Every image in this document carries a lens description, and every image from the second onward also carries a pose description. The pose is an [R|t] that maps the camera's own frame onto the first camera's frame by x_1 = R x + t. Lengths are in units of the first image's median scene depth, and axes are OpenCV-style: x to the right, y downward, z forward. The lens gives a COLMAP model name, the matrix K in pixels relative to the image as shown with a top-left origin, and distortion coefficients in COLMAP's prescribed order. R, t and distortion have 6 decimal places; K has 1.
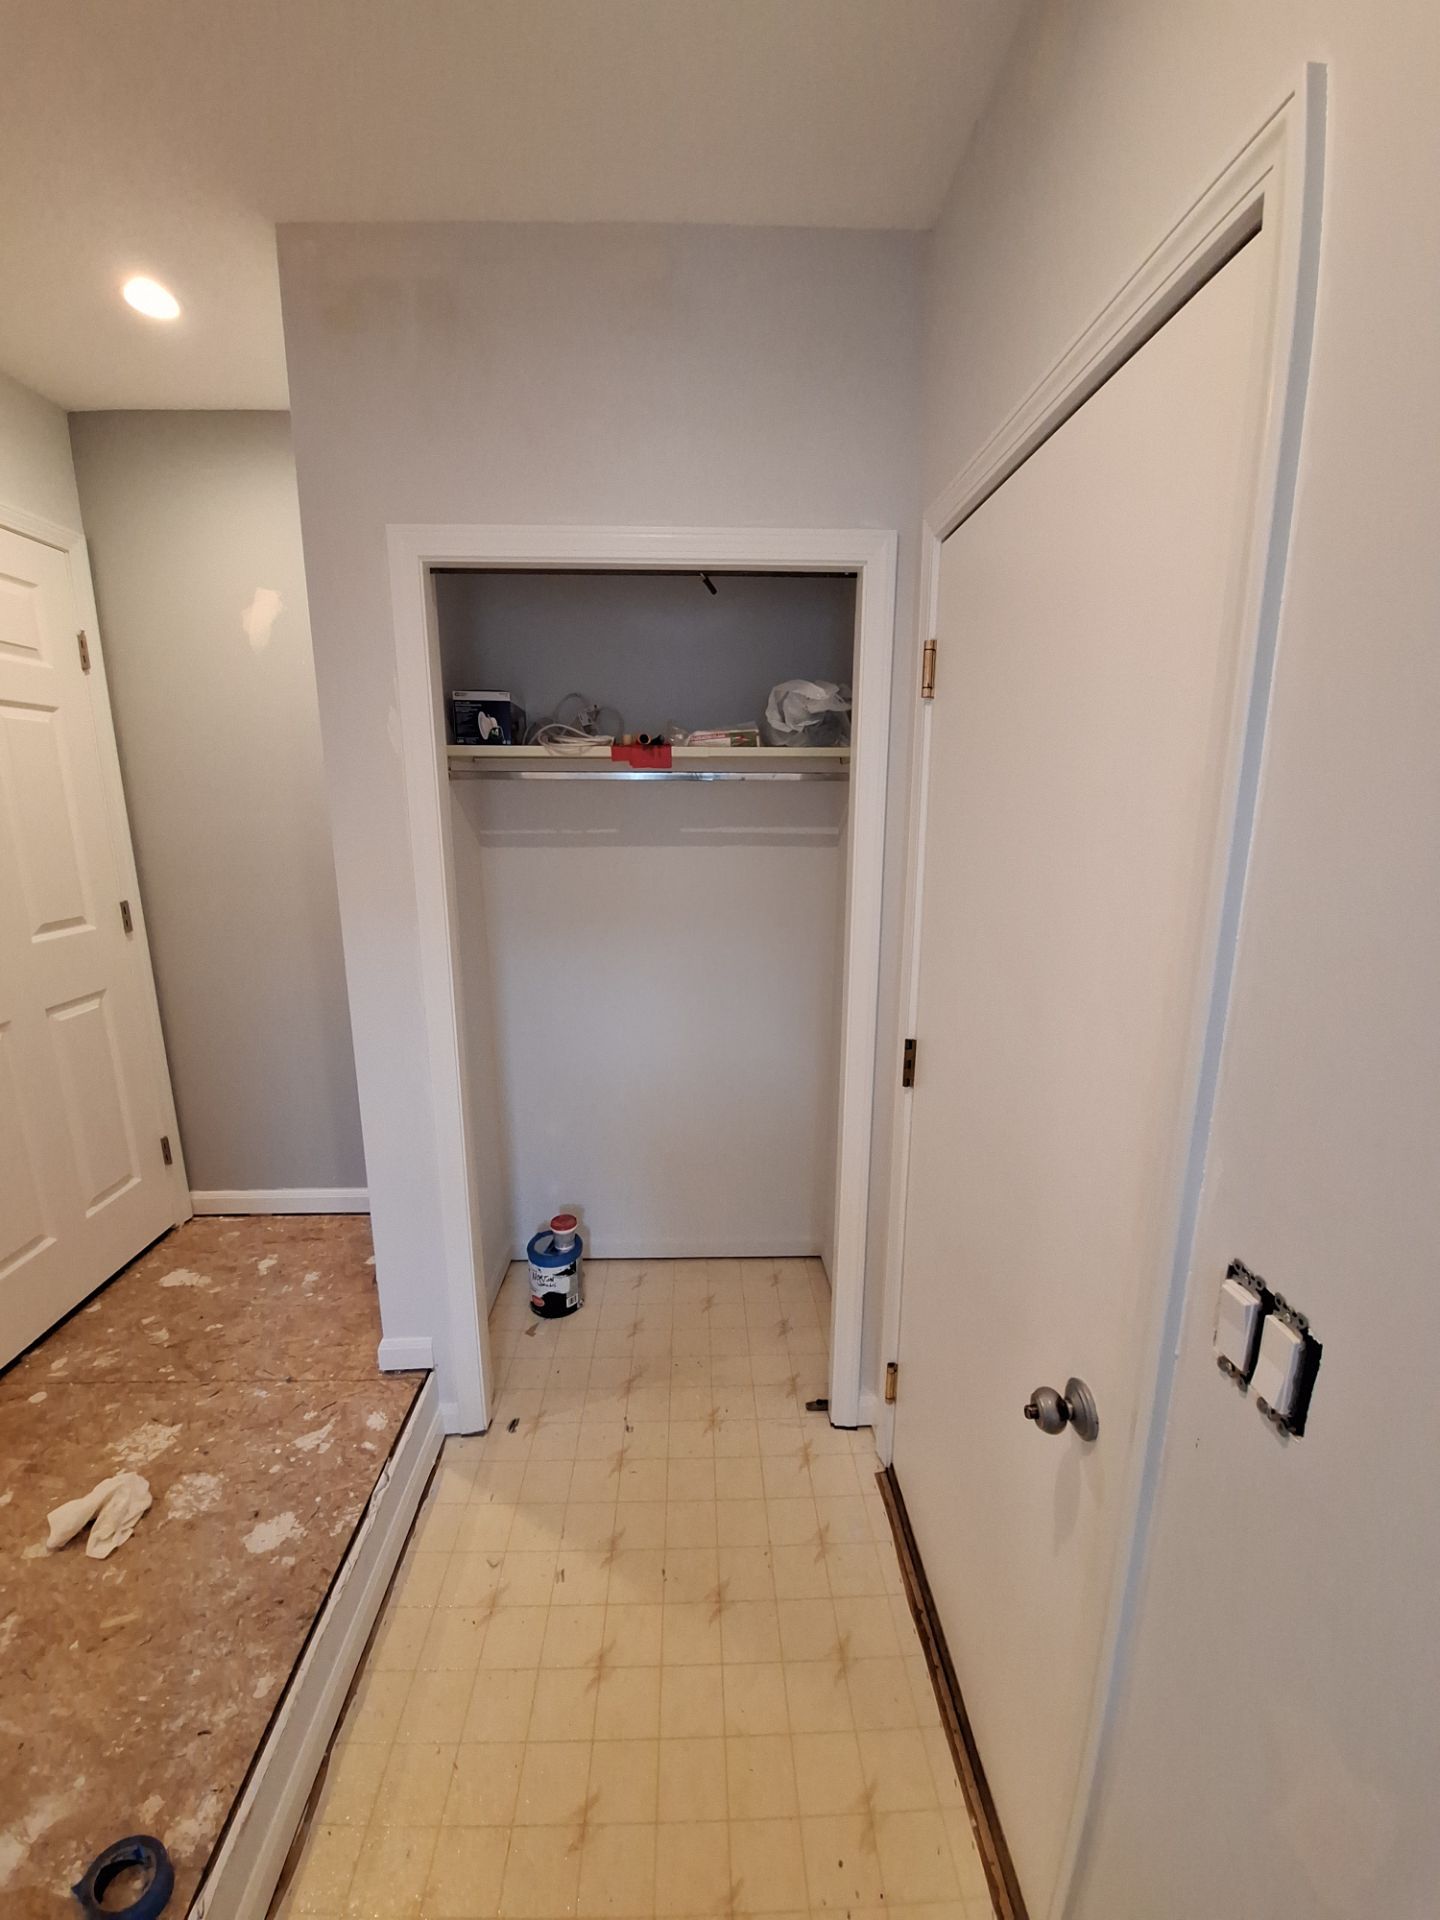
lens RADIAL K [[754.5, 0, 726.3], [0, 754.5, 957.8], [0, 0, 1]] dist [-0.011706, -0.004701]
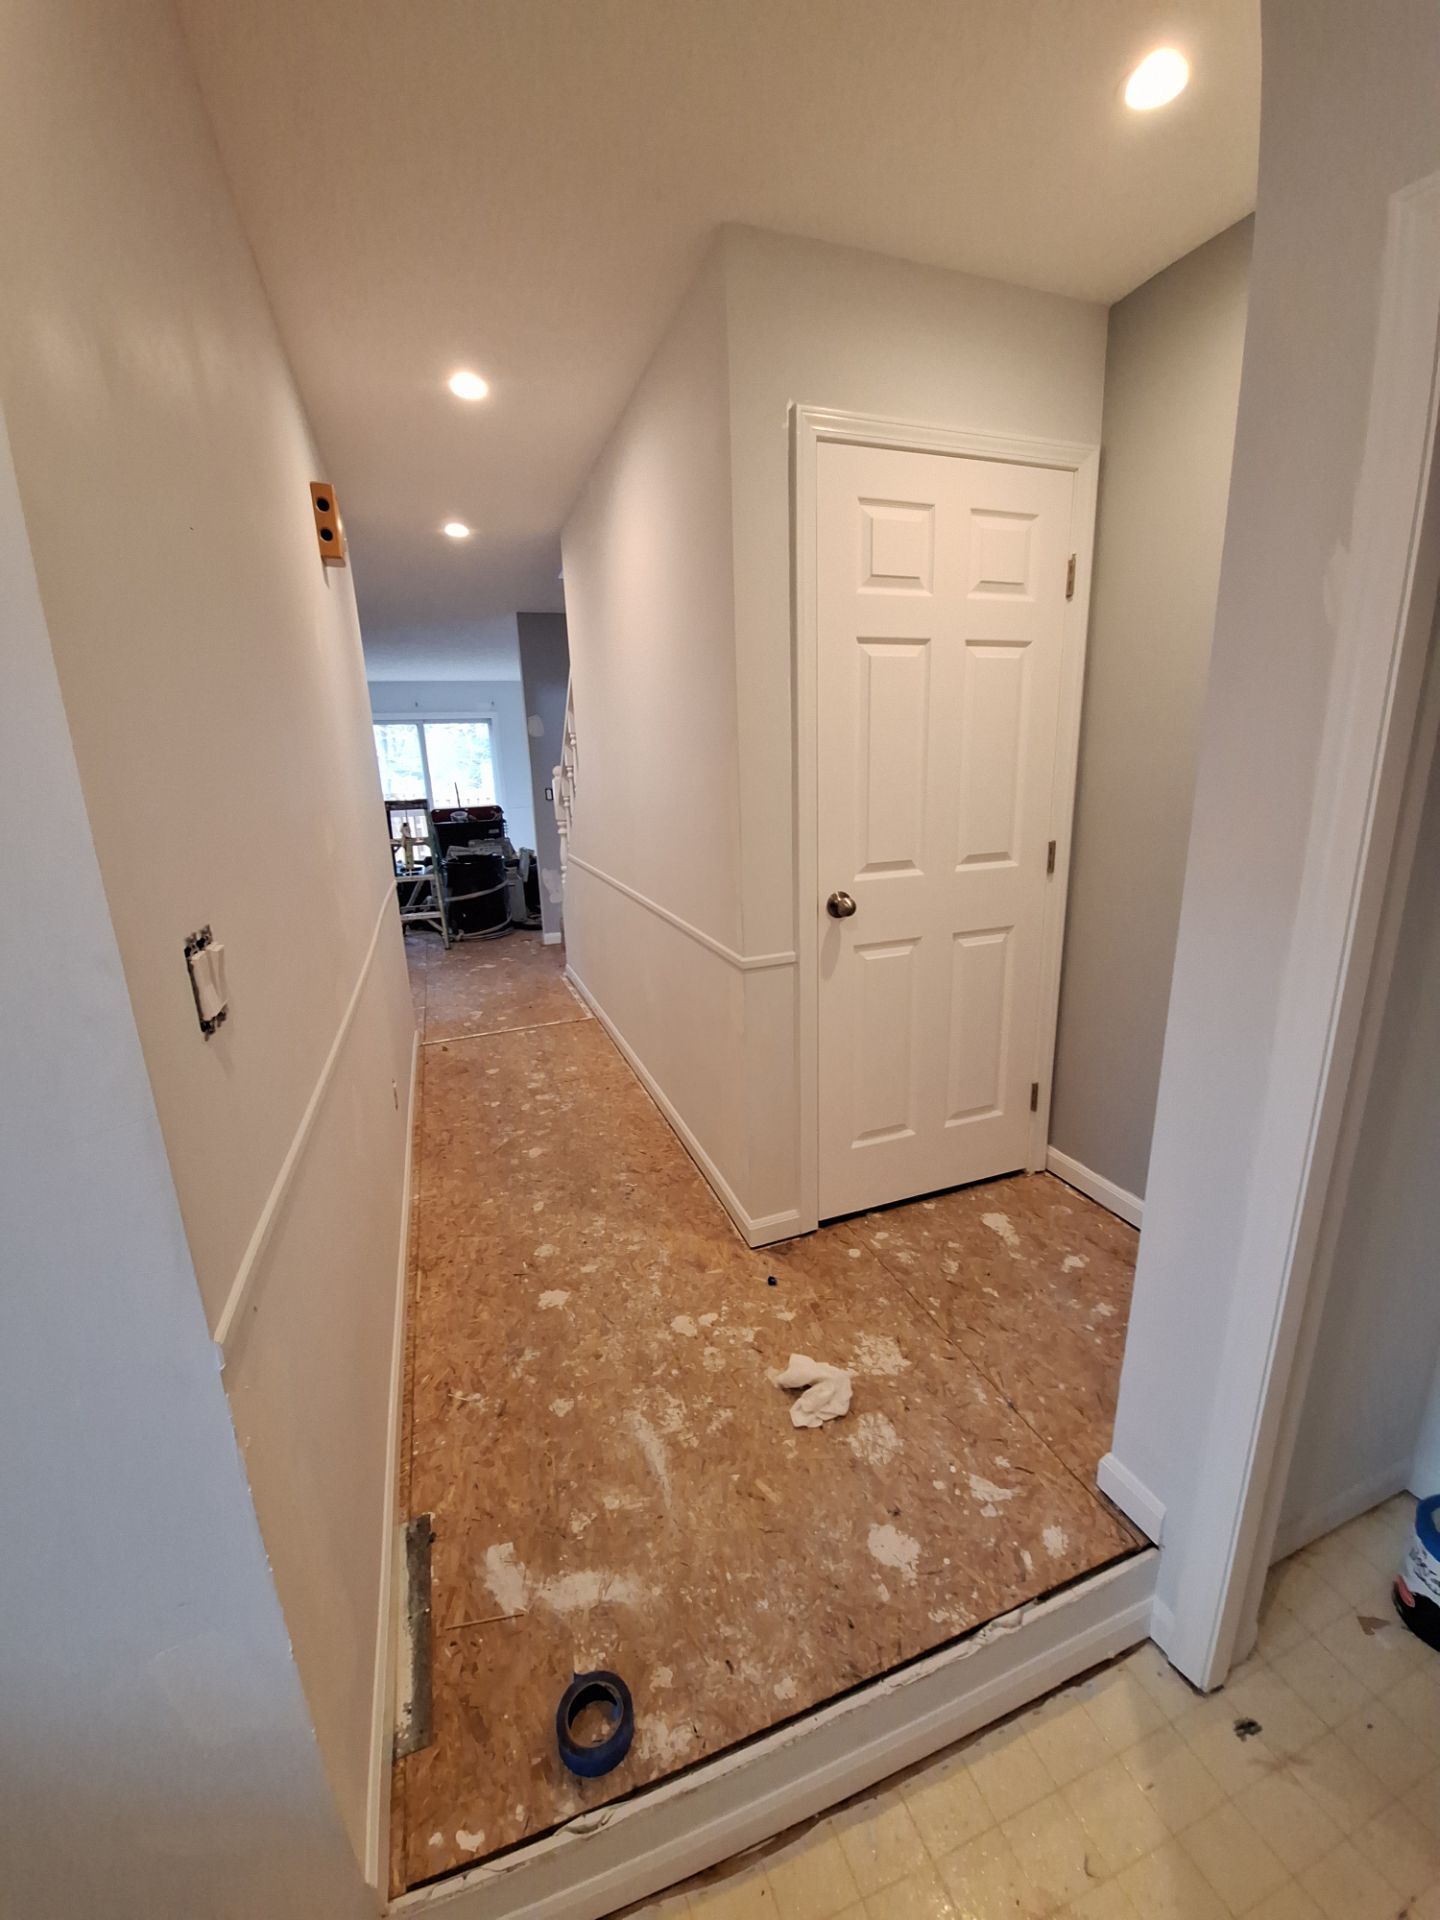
lens RADIAL K [[754.5, 0, 720.4], [0, 754.5, 949.7], [0, 0, 1]] dist [-0.011706, -0.004701]
pose [[0.297432, 0.229002, -0.926872, 0.004746], [-0.172812, 0.967686, 0.183631, -0.054718], [0.938973, 0.105557, 0.327395, 0.353898]]
